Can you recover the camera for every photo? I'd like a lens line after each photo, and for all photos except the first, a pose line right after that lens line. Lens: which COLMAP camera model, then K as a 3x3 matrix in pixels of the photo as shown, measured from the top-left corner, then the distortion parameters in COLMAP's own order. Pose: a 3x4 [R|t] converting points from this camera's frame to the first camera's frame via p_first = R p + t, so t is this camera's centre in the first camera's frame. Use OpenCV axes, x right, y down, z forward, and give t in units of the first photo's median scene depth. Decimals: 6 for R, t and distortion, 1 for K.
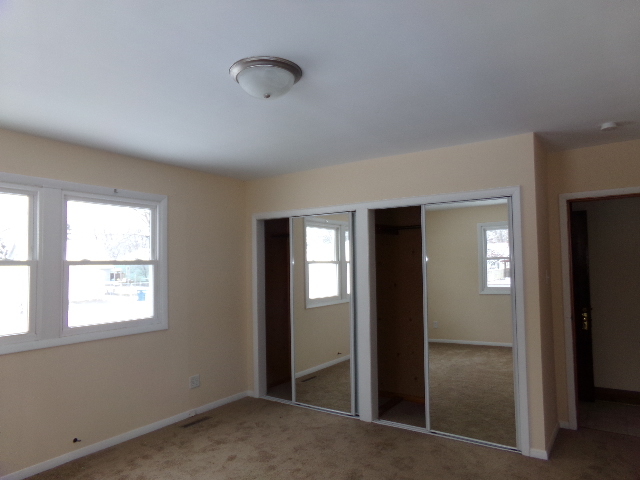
lens RADIAL K [[437.6, 0, 320.0], [0, 437.6, 240.0], [0, 0, 1]] dist [0.005842, 0.002135]
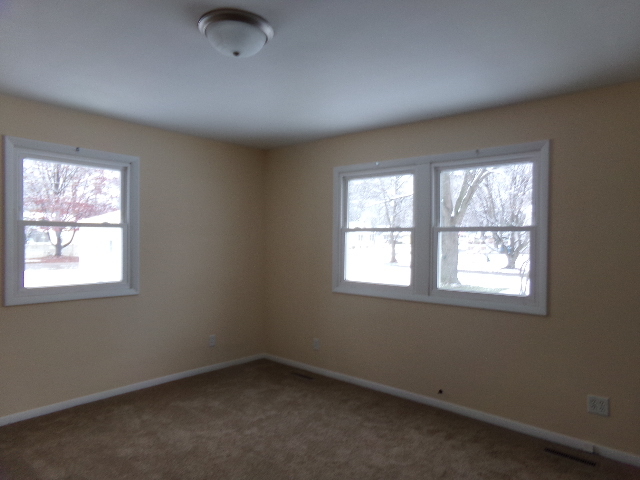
lens RADIAL K [[437.6, 0, 320.0], [0, 437.6, 240.0], [0, 0, 1]] dist [0.005842, 0.002135]
pose [[-0.128318, 0.027858, -0.991342, 0.544947], [0.053397, 0.998349, 0.021143, 0.039654], [0.990295, -0.050222, -0.129593, 0.850382]]
